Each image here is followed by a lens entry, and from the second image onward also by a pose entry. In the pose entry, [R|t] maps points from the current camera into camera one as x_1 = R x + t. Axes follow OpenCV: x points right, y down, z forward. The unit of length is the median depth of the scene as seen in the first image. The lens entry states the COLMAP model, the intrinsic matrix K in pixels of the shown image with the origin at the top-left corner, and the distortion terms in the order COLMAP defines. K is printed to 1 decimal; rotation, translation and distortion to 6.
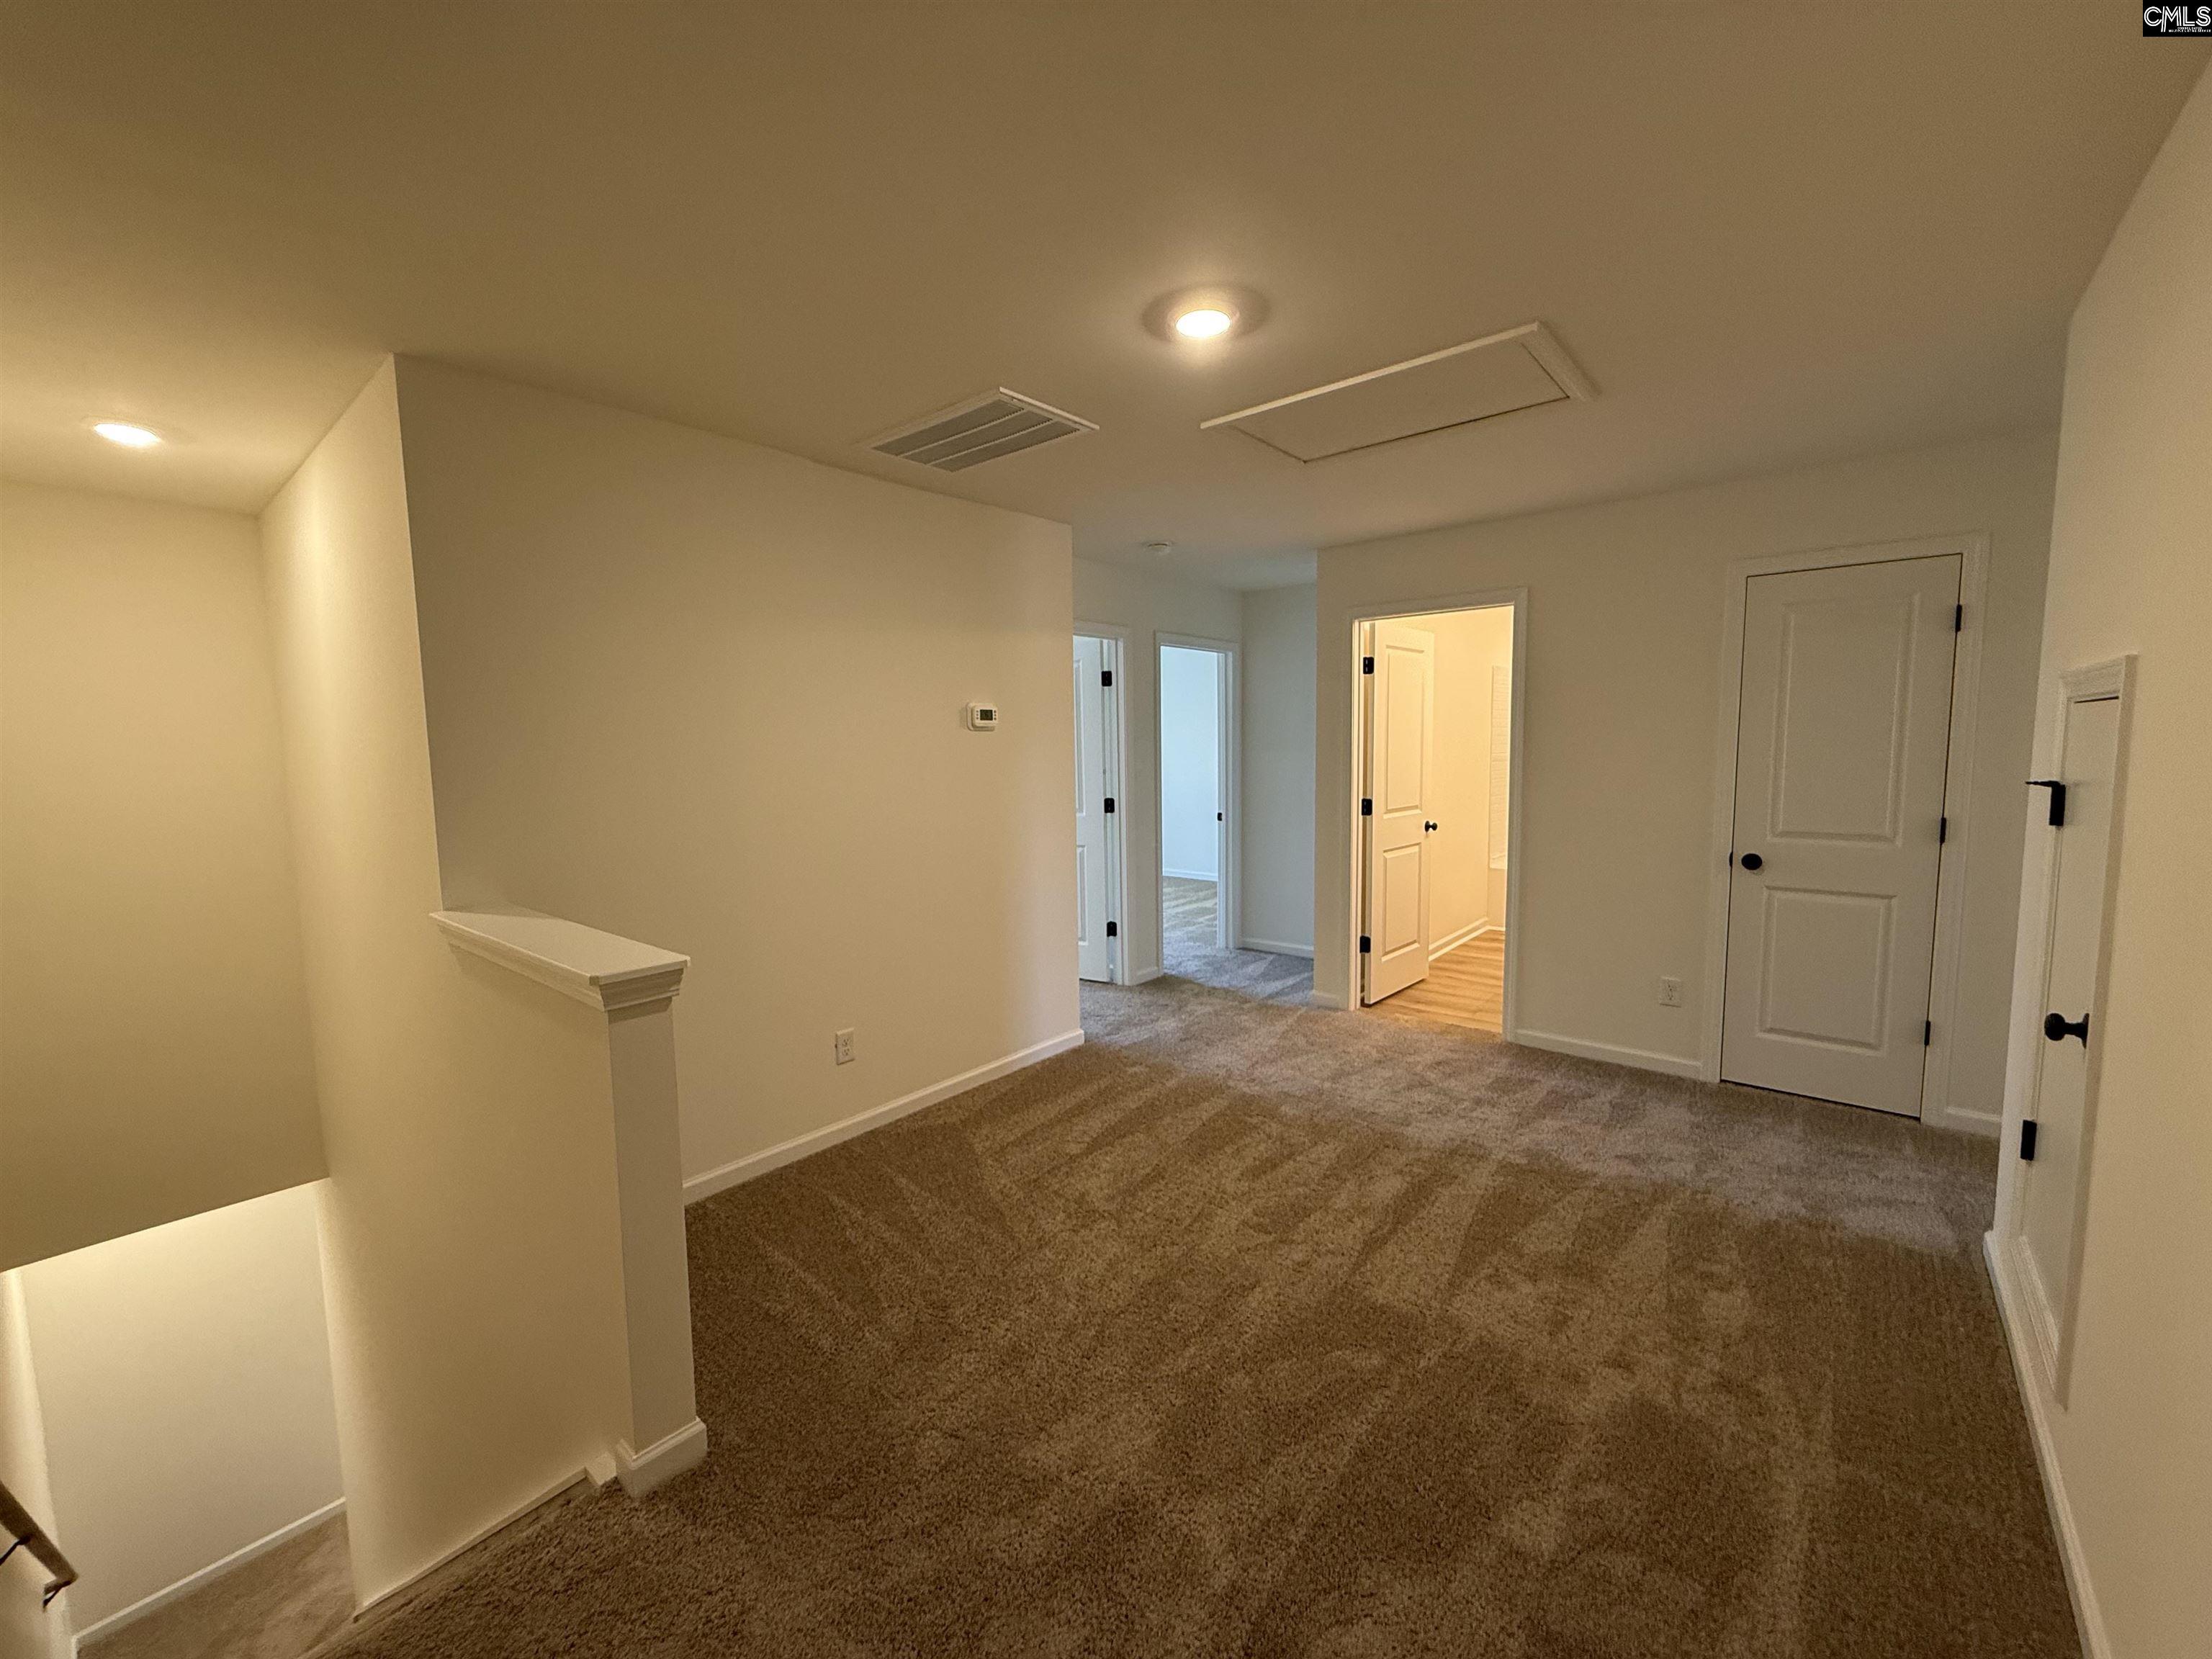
lens RADIAL K [[882.7, 0, 1109.6], [0, 882.7, 835.5], [0, 0, 1]] dist [-0.000169, 0.000114]
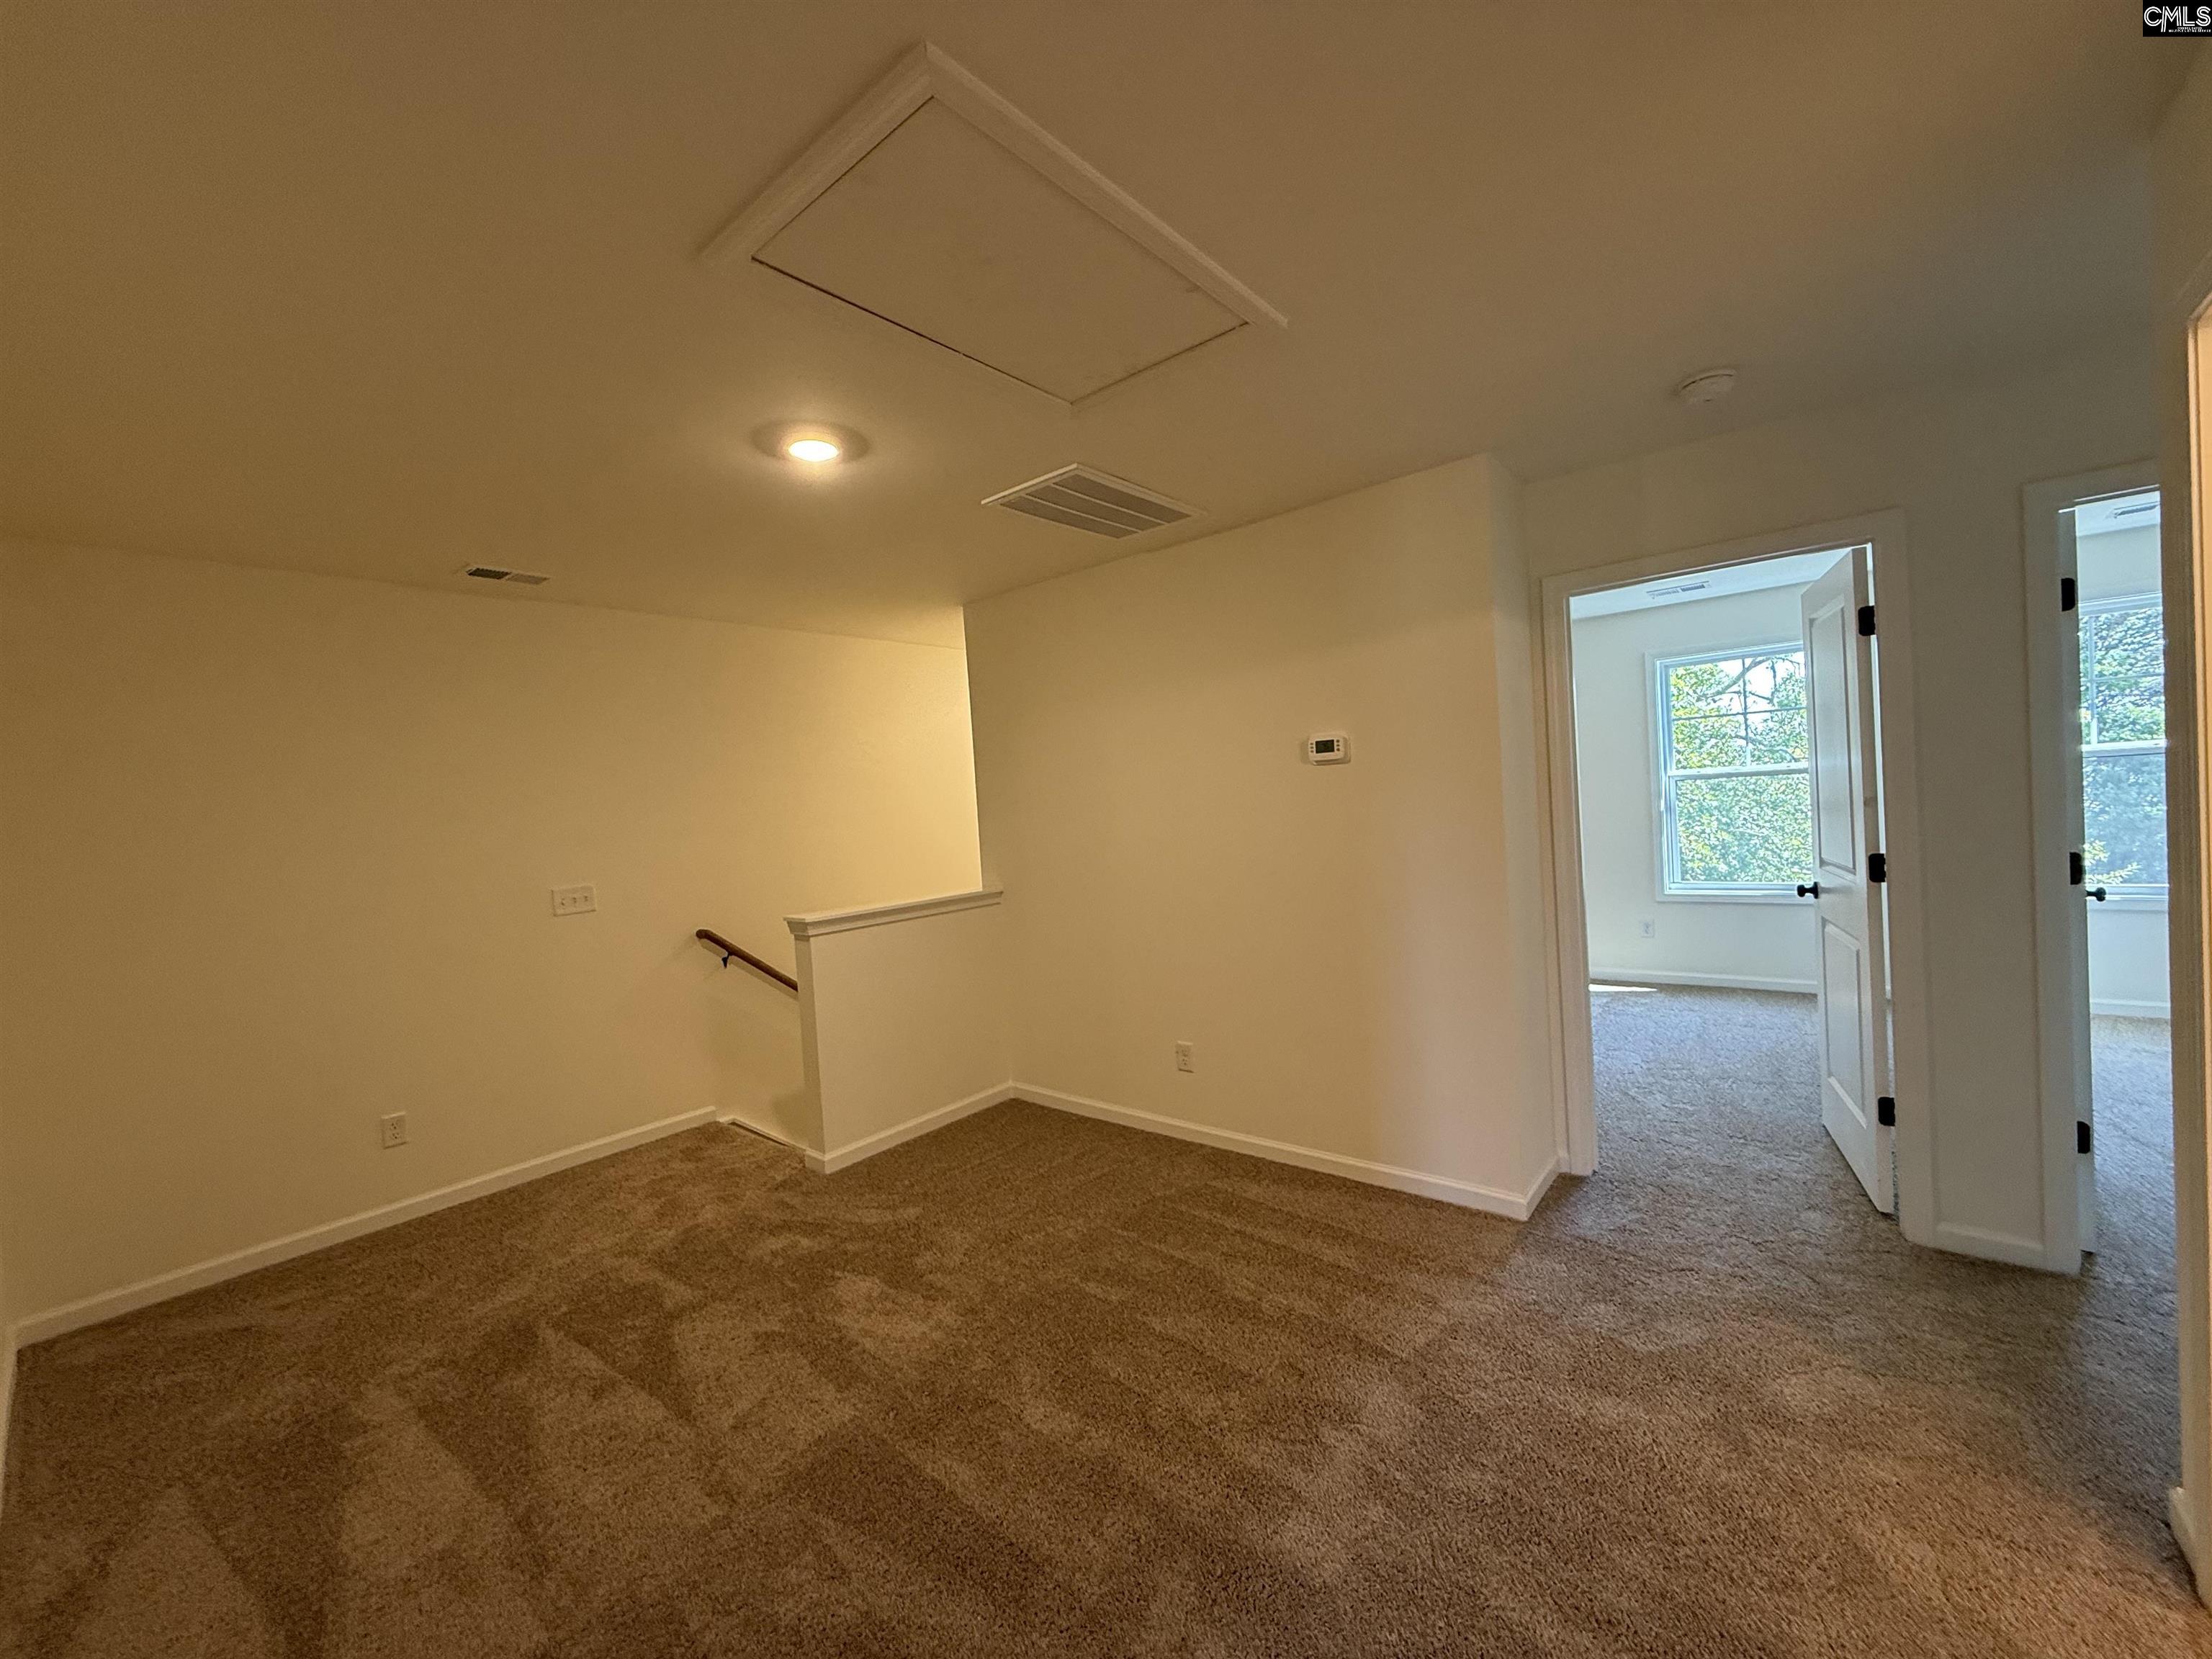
lens RADIAL K [[882.7, 0, 1109.6], [0, 882.7, 820.0], [0, 0, 1]] dist [-0.000169, 0.000114]
pose [[-0.008702, 0.041475, -0.999102, 0.797131], [-0.036644, 0.998455, 0.041768, -0.103655], [0.999290, 0.036975, -0.007168, 0.890391]]
